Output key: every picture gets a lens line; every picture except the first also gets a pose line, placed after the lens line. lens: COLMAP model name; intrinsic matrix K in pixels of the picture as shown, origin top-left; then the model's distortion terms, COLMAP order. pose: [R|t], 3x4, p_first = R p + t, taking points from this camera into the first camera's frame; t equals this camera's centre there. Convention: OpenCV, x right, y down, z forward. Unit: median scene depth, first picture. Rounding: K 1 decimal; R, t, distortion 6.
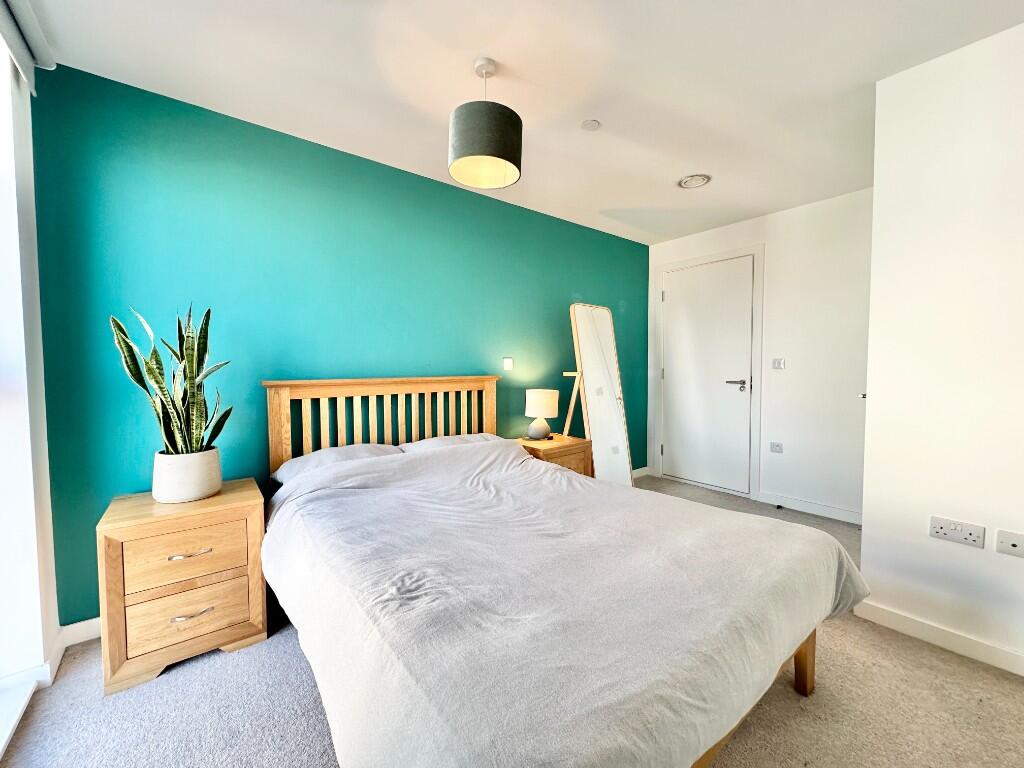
lens RADIAL K [[417.5, 0, 510.6], [0, 417.5, 383.8], [0, 0, 1]] dist [0.024083, -0.002158]
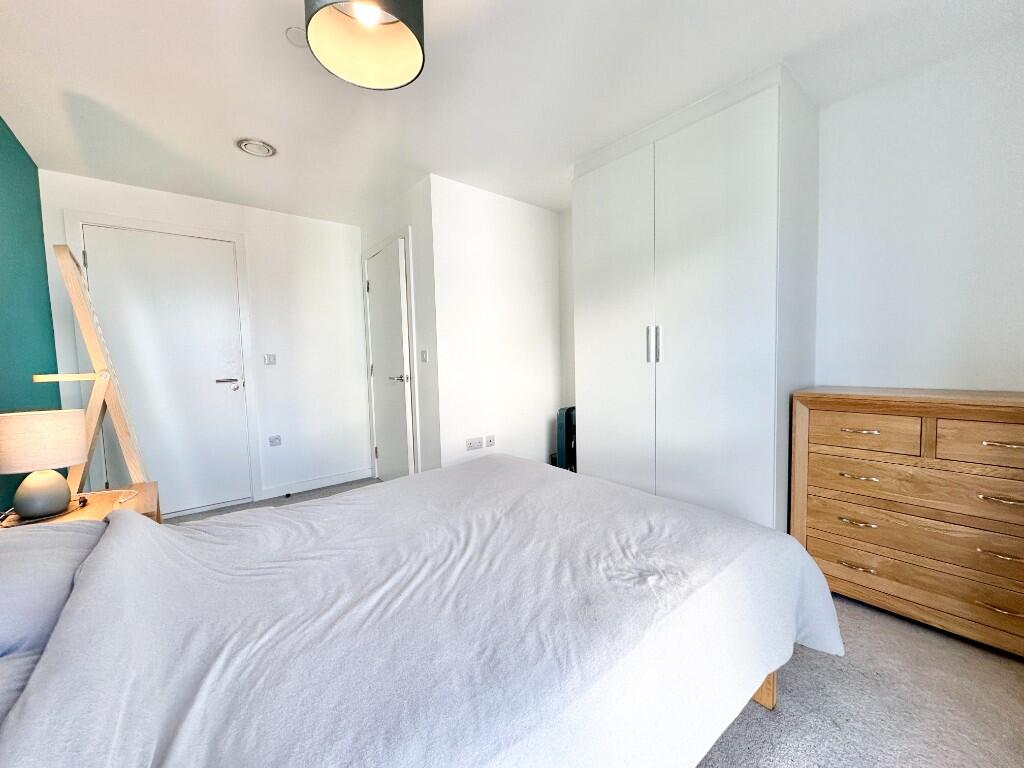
lens RADIAL K [[417.5, 0, 511.1], [0, 417.5, 383.9], [0, 0, 1]] dist [0.024083, -0.002158]
pose [[-0.021912, -0.058166, 0.998066, -0.407918], [0.070598, 0.995724, 0.059580, -0.007585], [-0.997264, 0.071767, -0.017712, 0.447893]]
